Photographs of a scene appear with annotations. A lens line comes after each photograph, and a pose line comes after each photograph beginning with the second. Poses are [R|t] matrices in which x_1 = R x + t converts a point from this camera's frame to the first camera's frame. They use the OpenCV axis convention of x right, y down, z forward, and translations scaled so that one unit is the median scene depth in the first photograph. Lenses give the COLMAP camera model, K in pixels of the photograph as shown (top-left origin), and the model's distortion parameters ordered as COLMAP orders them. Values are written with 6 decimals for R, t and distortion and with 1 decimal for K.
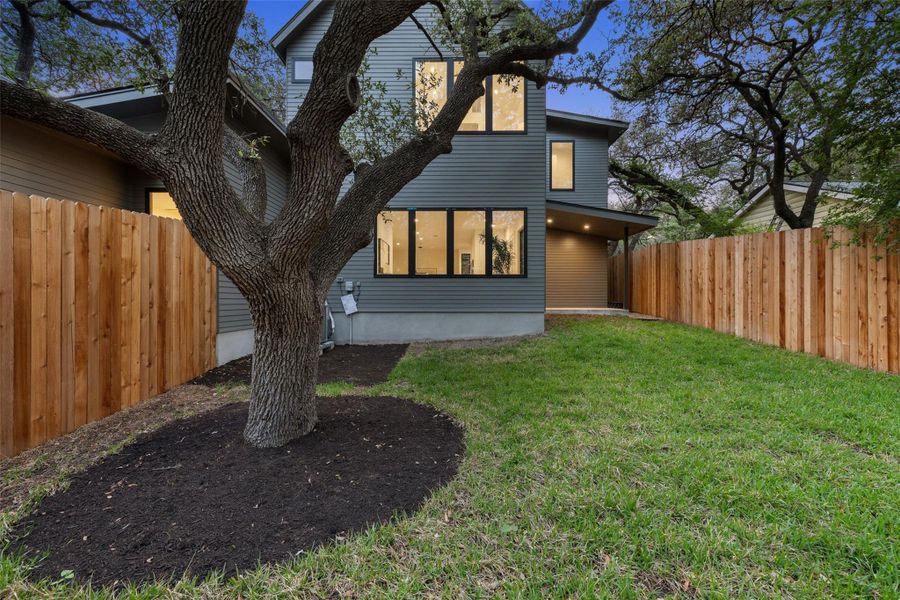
lens RADIAL K [[381.7, 0, 450.0], [0, 381.7, 300.0], [0, 0, 1]] dist [0.000822, 0.000073]
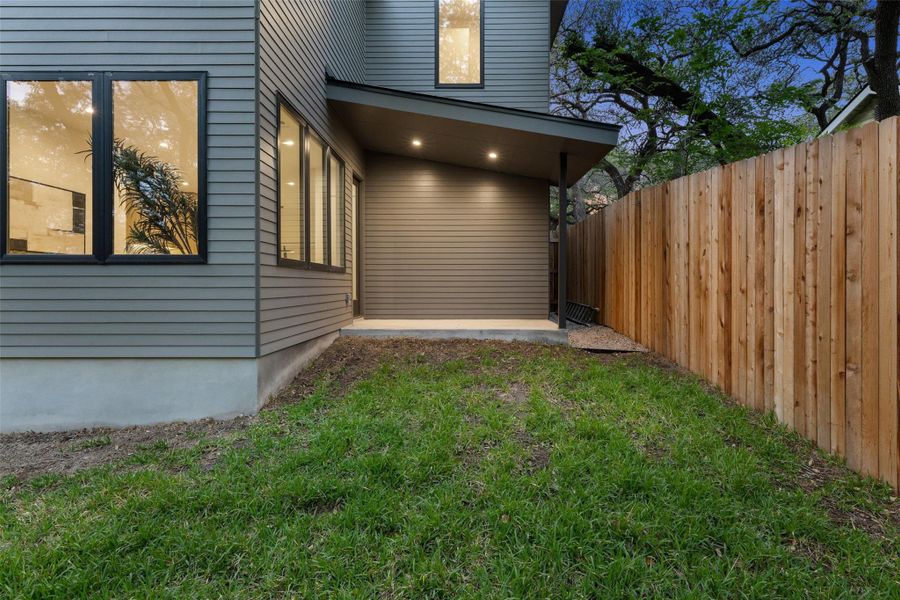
lens RADIAL K [[492.4, 0, 461.4], [0, 492.4, 285.2], [0, 0, 1]] dist [-0.001378, -0.000908]
pose [[0.999988, -0.000564, 0.004910, 0.440885], [0.000563, 1.000000, 0.000236, -0.037899], [-0.004910, -0.000234, 0.999988, 0.524260]]
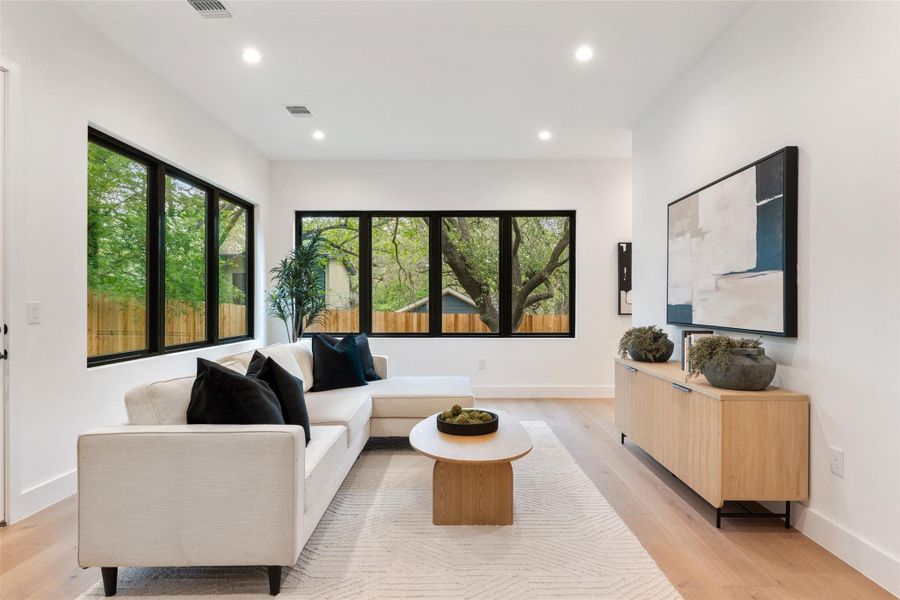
lens RADIAL K [[481.4, 0, 454.4], [0, 481.4, 306.7], [0, 0, 1]] dist [0.001321, 0.000214]
pose [[-0.999978, -0.001272, 0.006468, -0.038550], [-0.001249, 0.999993, 0.003630, -0.108039], [-0.006473, 0.003622, -0.999972, 1.703466]]
